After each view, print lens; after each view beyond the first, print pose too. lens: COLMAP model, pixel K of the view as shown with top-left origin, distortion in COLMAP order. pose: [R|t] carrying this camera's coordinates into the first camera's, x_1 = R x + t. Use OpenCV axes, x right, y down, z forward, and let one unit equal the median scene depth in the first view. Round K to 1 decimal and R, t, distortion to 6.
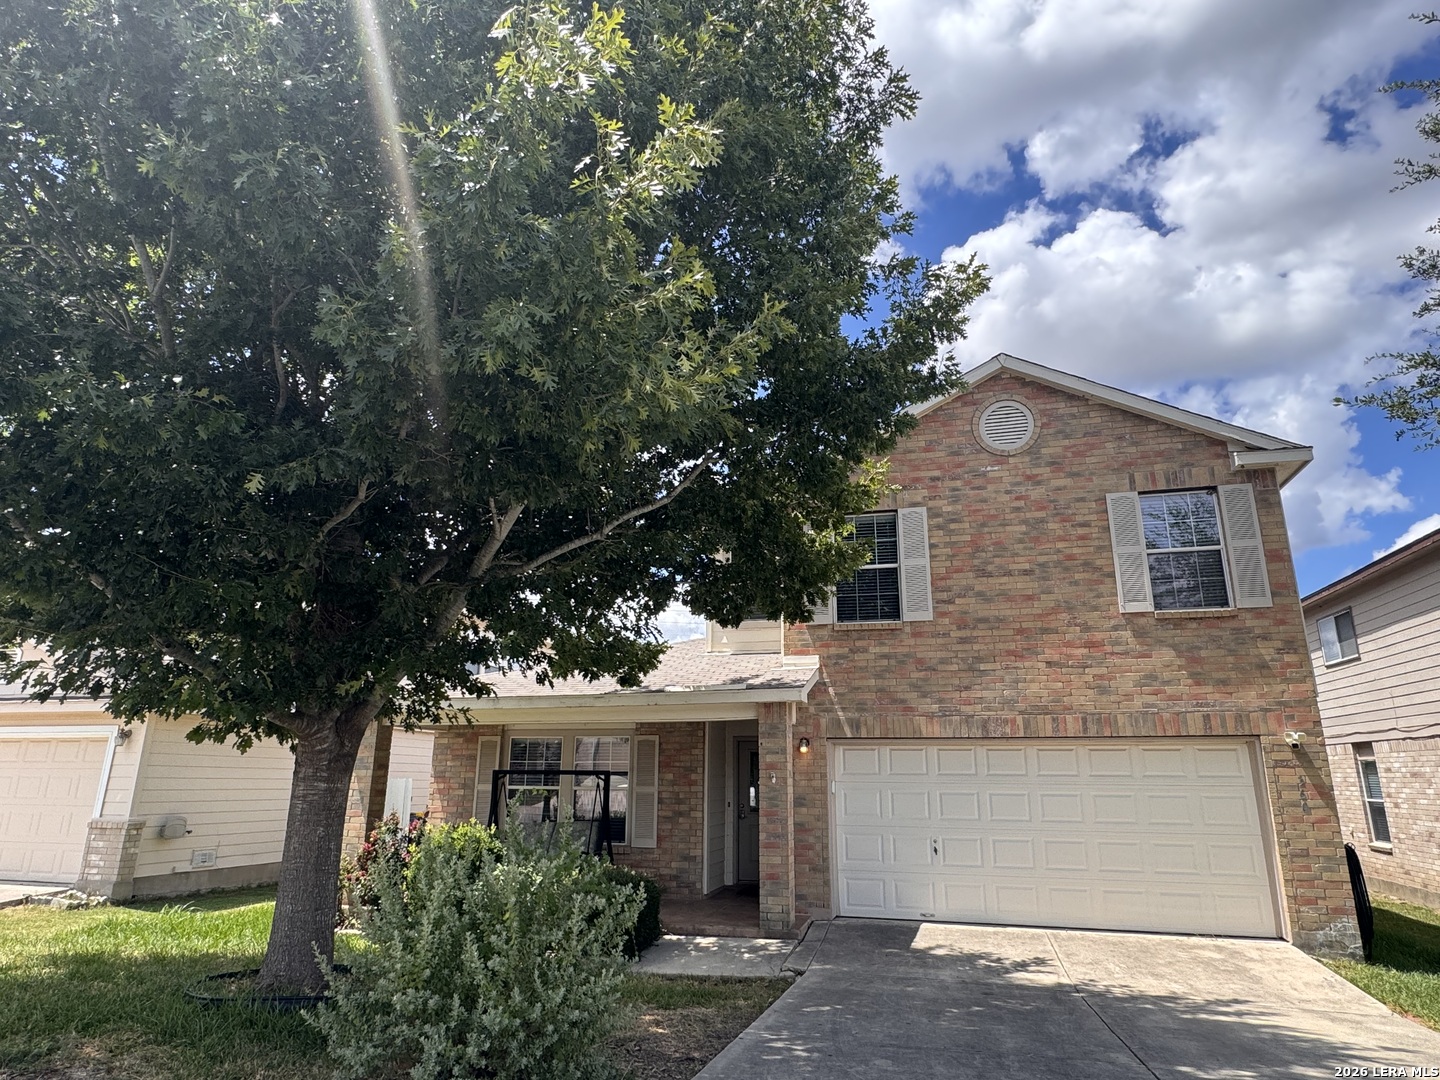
lens RADIAL K [[852.1, 0, 722.0], [0, 852.1, 537.0], [0, 0, 1]] dist [-0.005030, 0.001582]
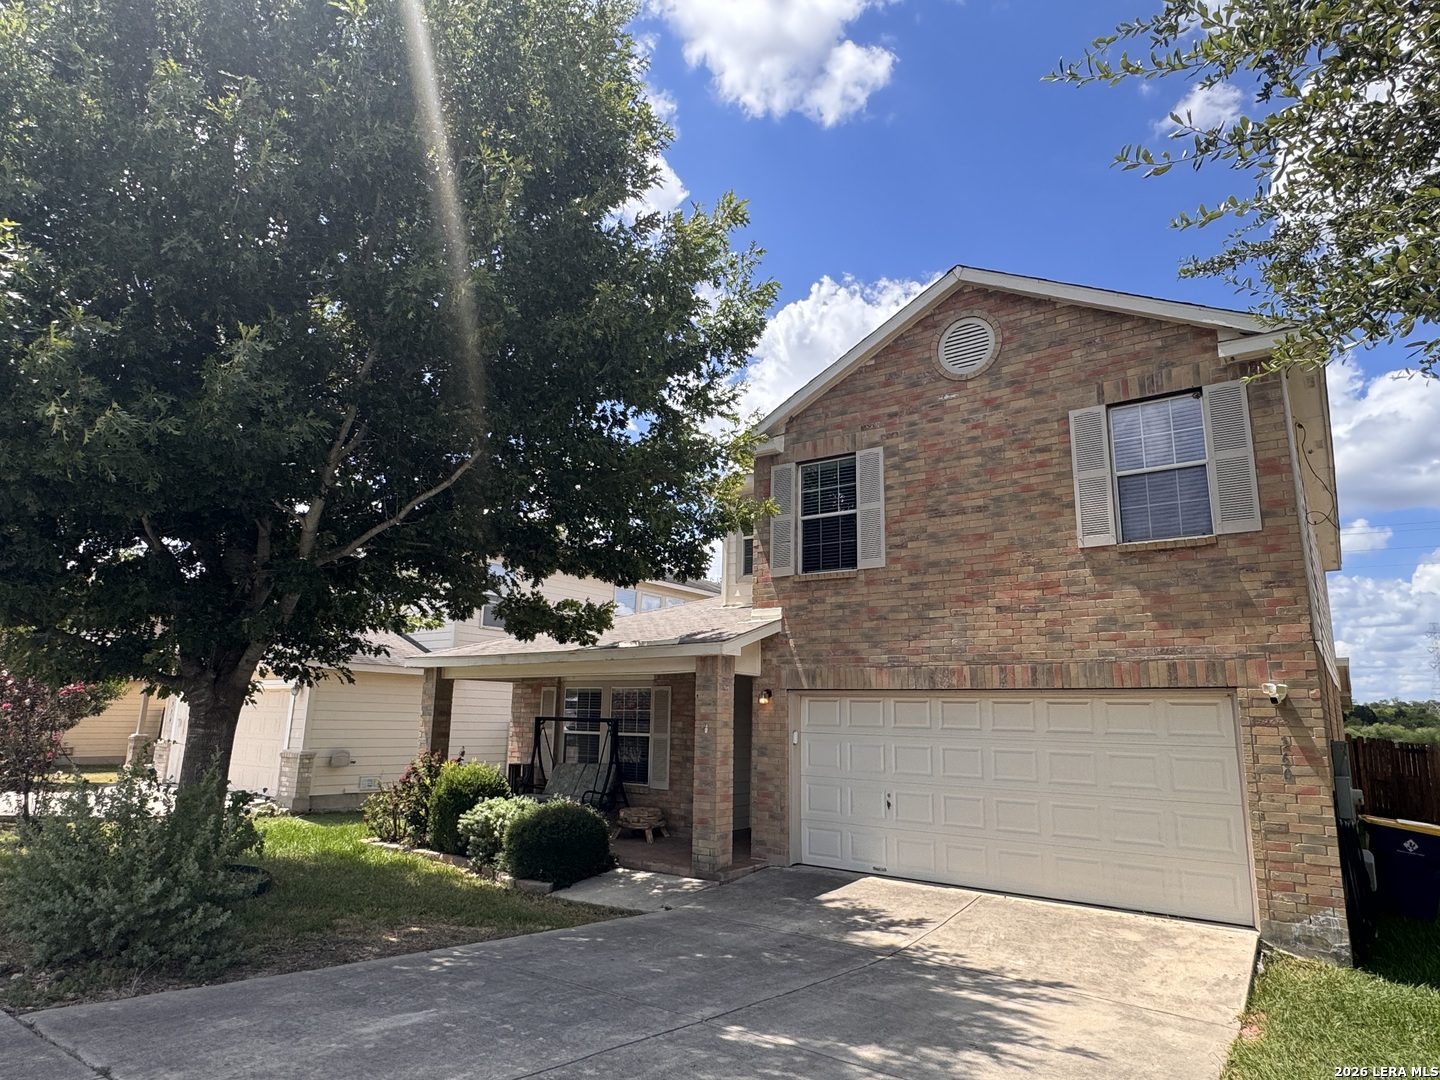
lens RADIAL K [[852.1, 0, 712.7], [0, 852.1, 544.5], [0, 0, 1]] dist [-0.005030, 0.001582]
pose [[0.928225, -0.063185, -0.366615, 0.429593], [0.089477, 0.994461, 0.055151, 0.003804], [0.361099, -0.083996, 0.928737, 0.055115]]
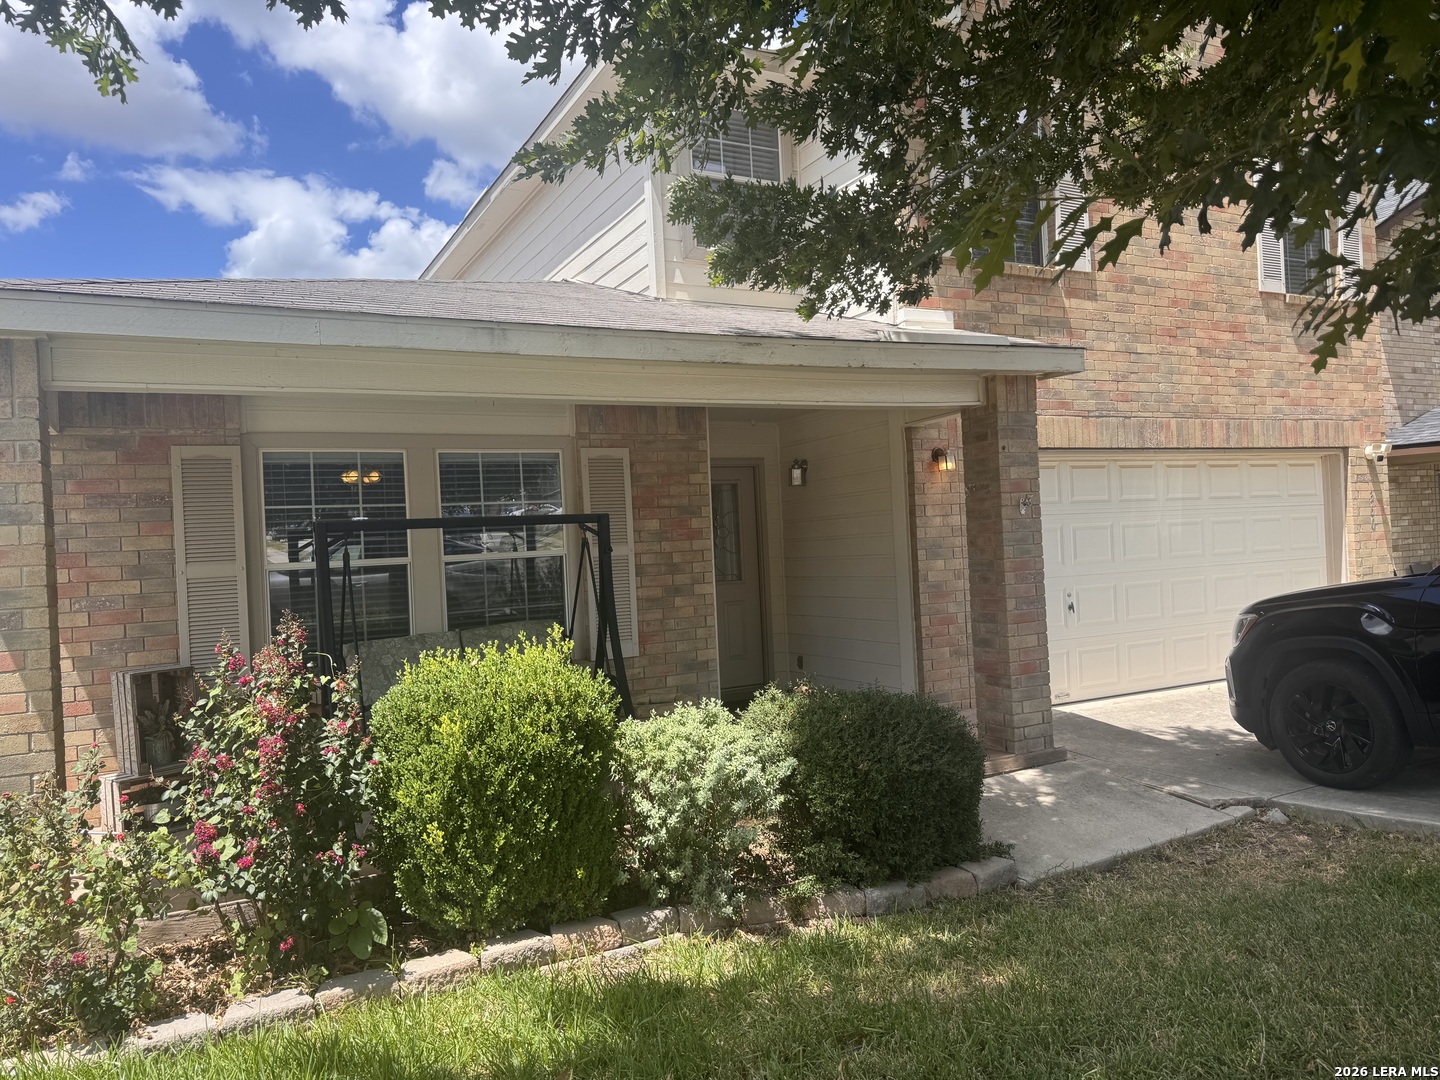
lens RADIAL K [[1019.3, 0, 715.9], [0, 1019.3, 546.6], [0, 0, 1]] dist [0.002472, -0.005955]
pose [[0.742042, -0.045699, 0.668794, -0.510600], [-0.130683, 0.968671, 0.211186, 0.178268], [-0.657492, -0.244109, 0.712822, 0.596123]]
